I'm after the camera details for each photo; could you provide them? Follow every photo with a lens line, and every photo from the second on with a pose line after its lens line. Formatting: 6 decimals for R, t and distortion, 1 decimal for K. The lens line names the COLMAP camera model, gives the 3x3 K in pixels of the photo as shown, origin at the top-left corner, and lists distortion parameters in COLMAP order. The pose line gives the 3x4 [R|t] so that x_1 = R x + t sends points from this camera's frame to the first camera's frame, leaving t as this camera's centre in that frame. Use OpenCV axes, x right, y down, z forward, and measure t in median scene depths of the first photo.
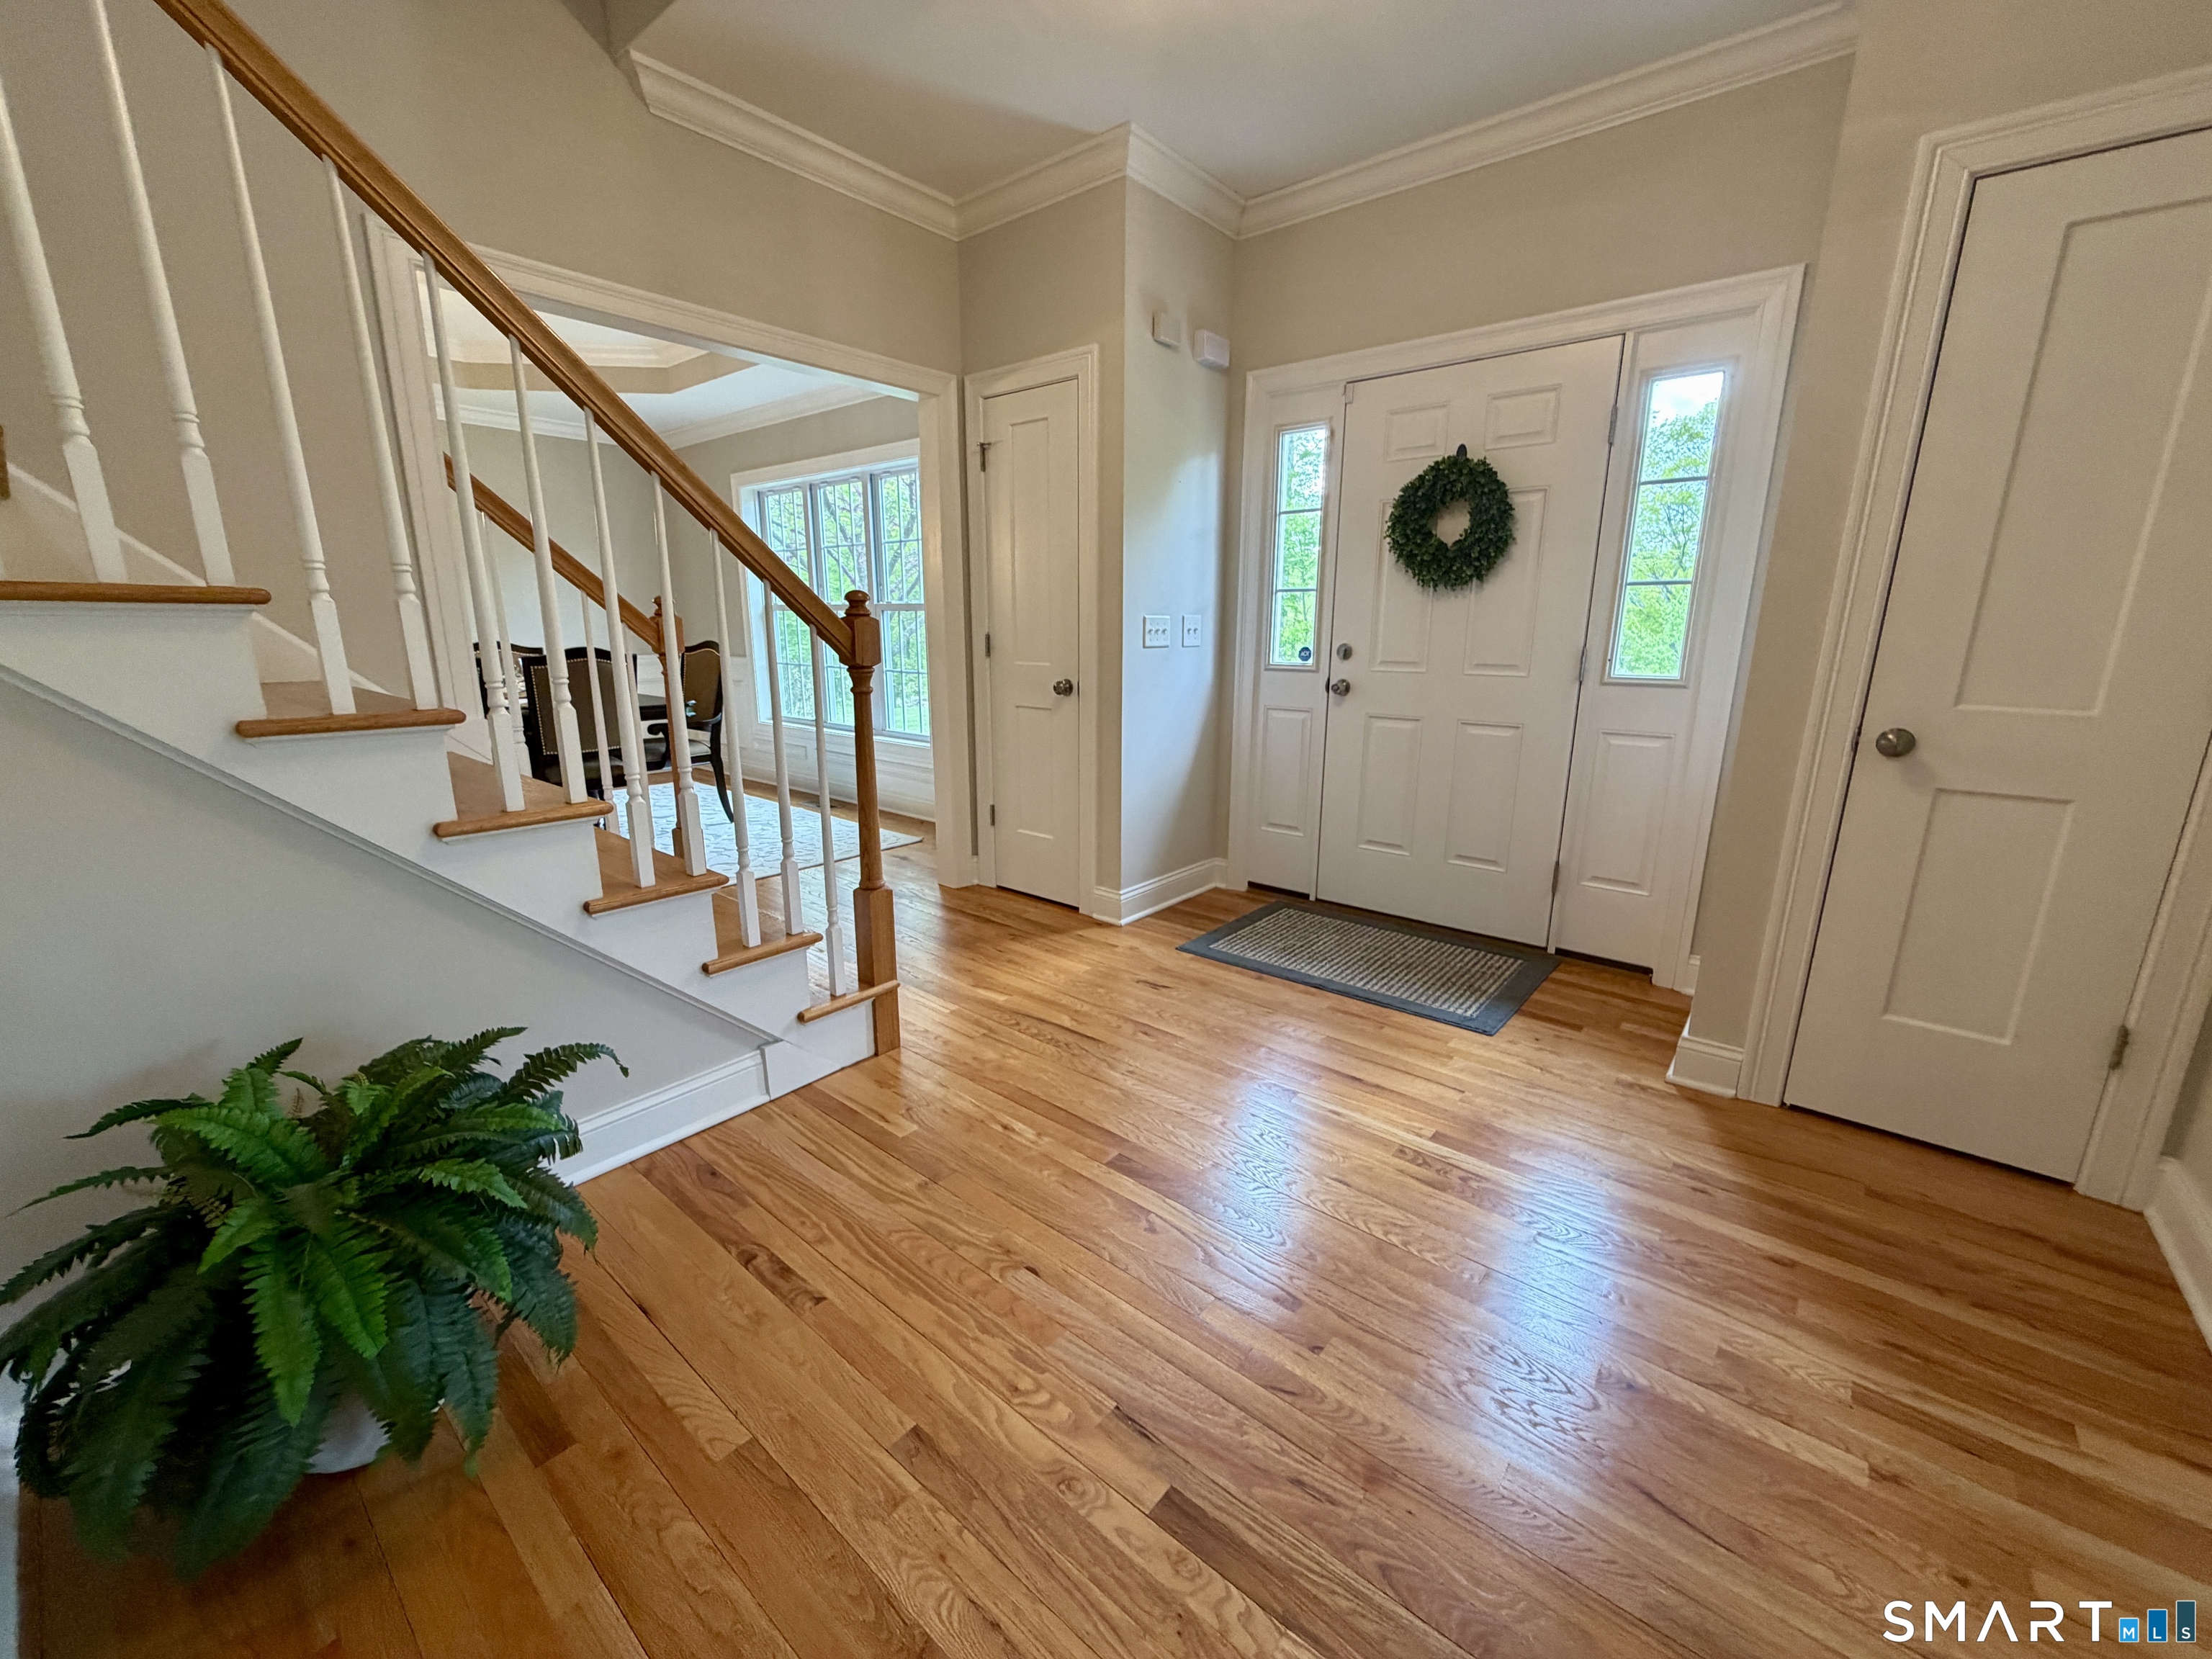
lens RADIAL K [[881.1, 0, 1098.1], [0, 881.1, 830.2], [0, 0, 1]] dist [0.001144, -0.000216]
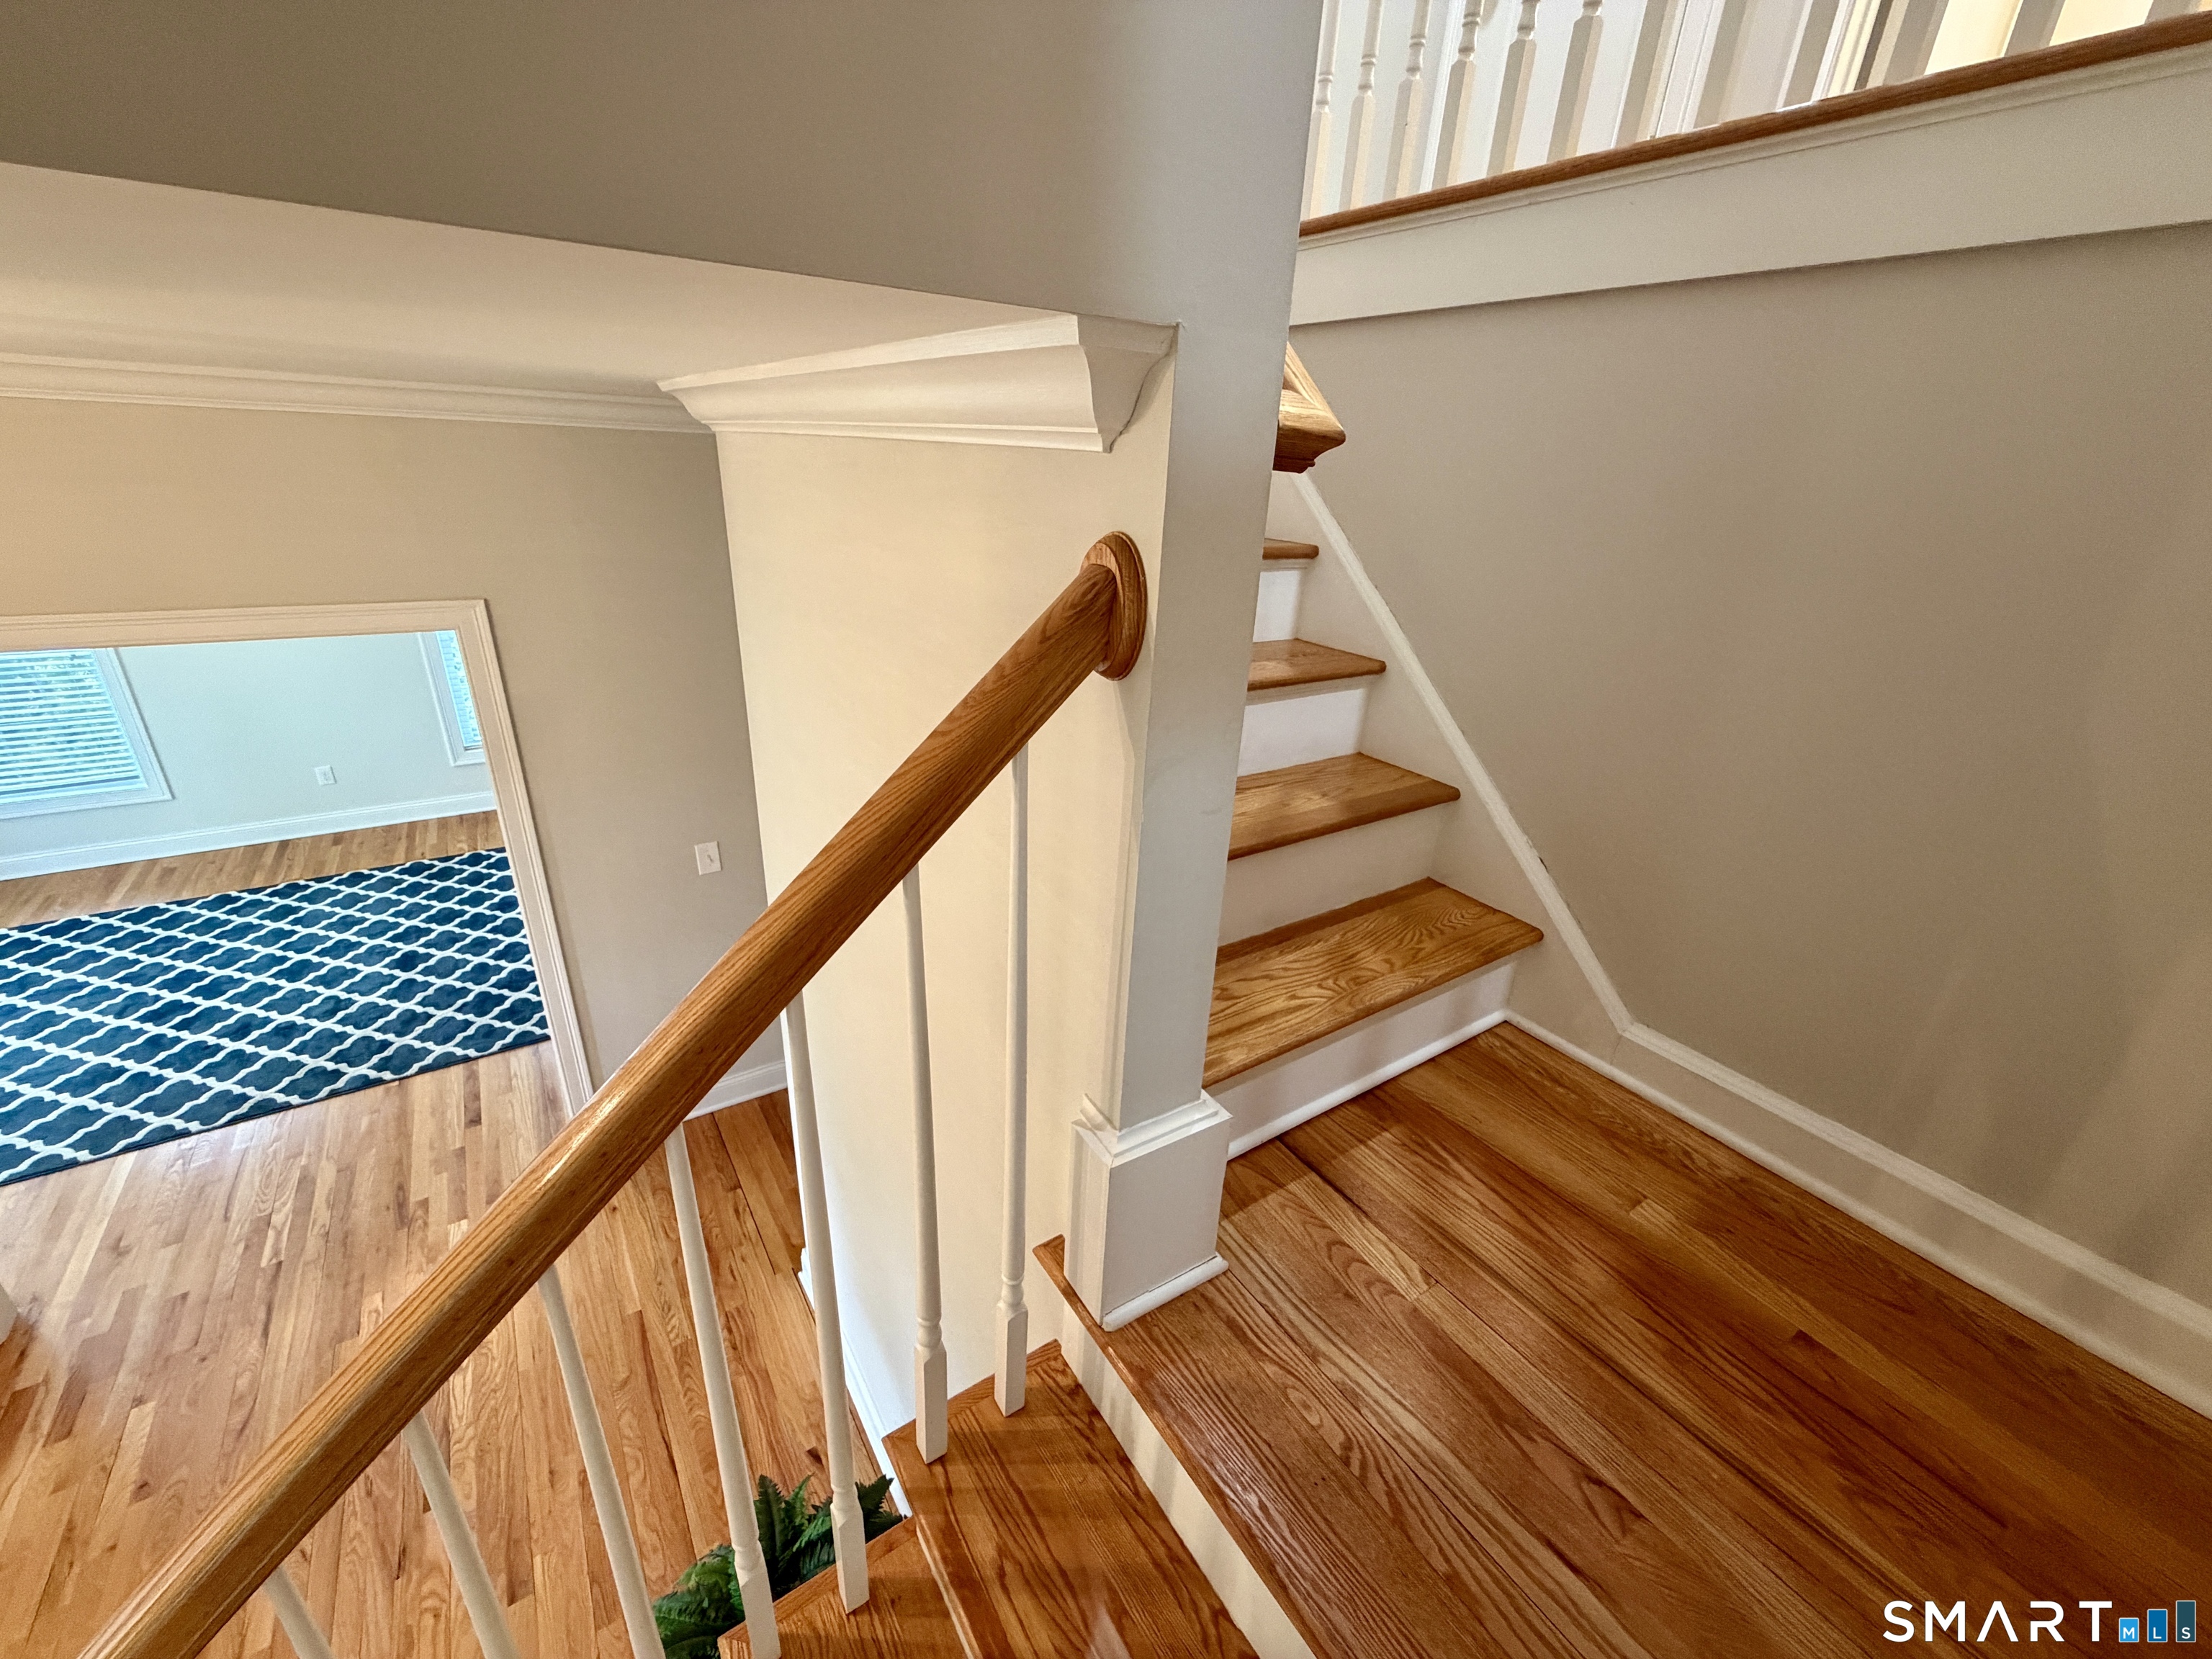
lens RADIAL K [[881.1, 0, 1103.7], [0, 881.1, 832.0], [0, 0, 1]] dist [0.001144, -0.000216]
pose [[-0.959471, -0.159658, 0.232217, -0.621203], [0.008153, 0.807956, 0.589186, -0.626186], [-0.281689, 0.567200, -0.773909, 0.505920]]
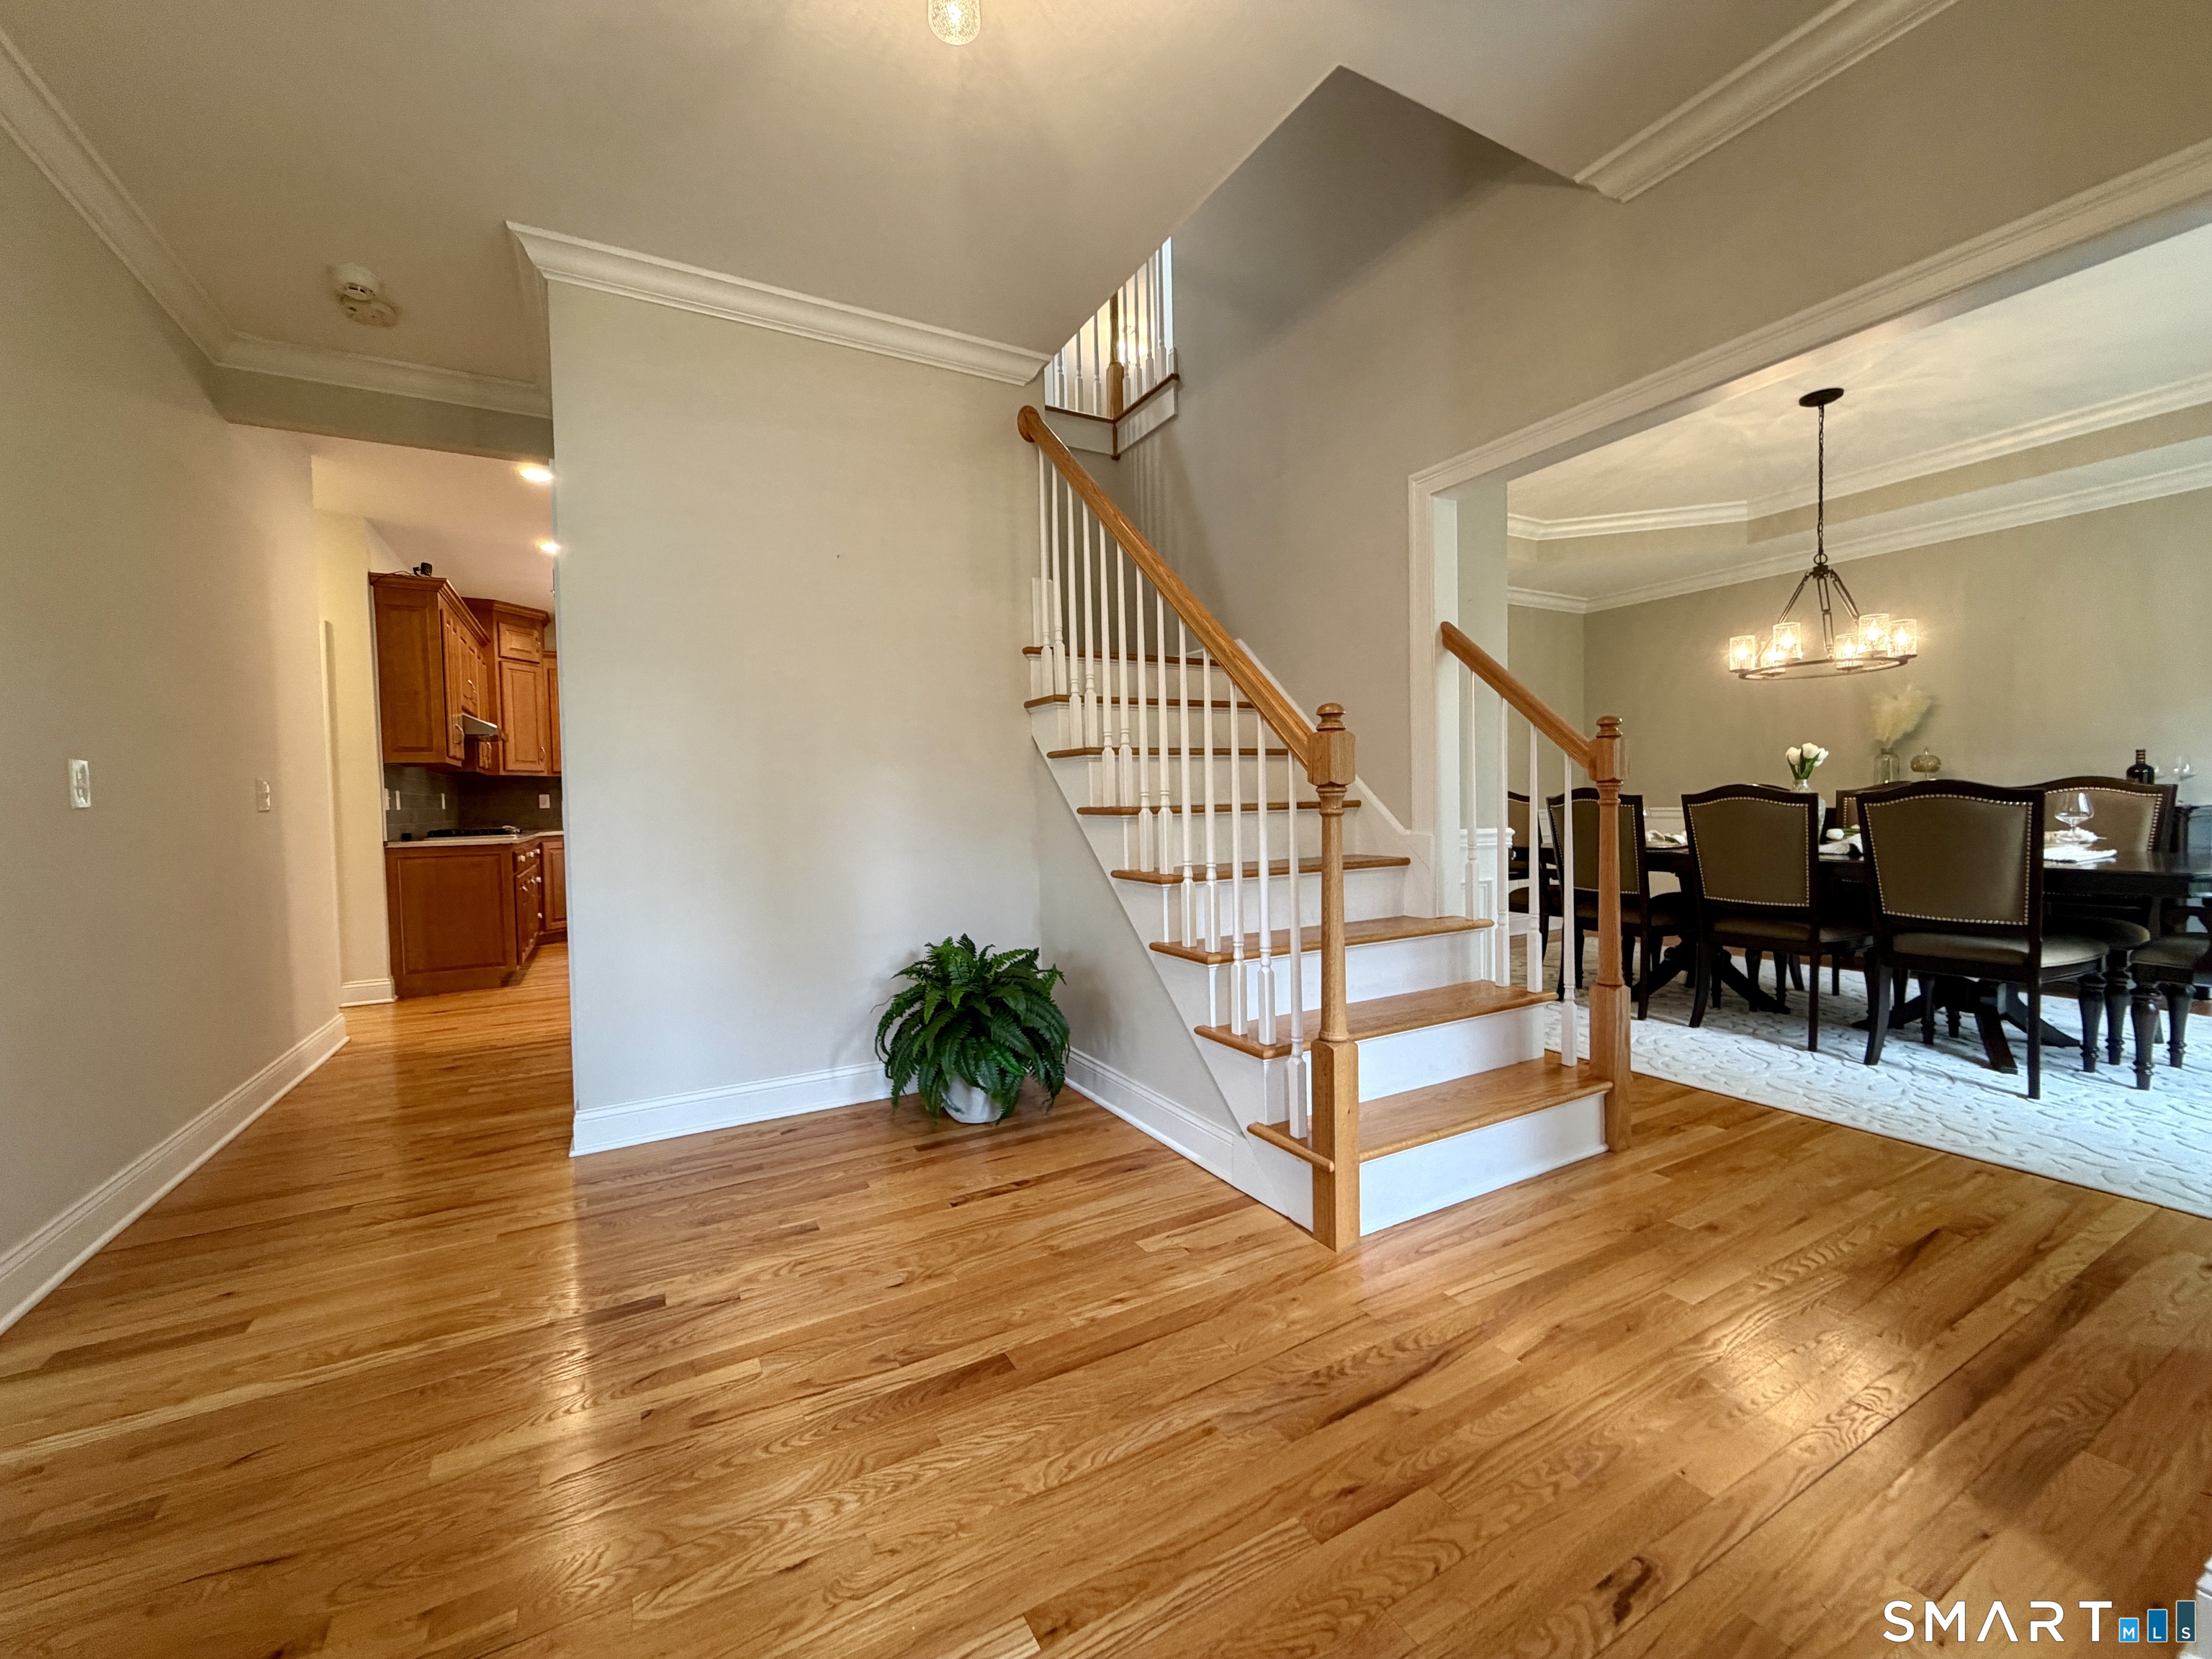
lens RADIAL K [[881.1, 0, 1100.9], [0, 881.1, 836.5], [0, 0, 1]] dist [0.001144, -0.000216]
pose [[-0.371115, 0.031530, -0.928051, 0.484748], [-0.189636, 0.975787, 0.108984, -0.139395], [0.909017, 0.216437, -0.356150, 0.838996]]
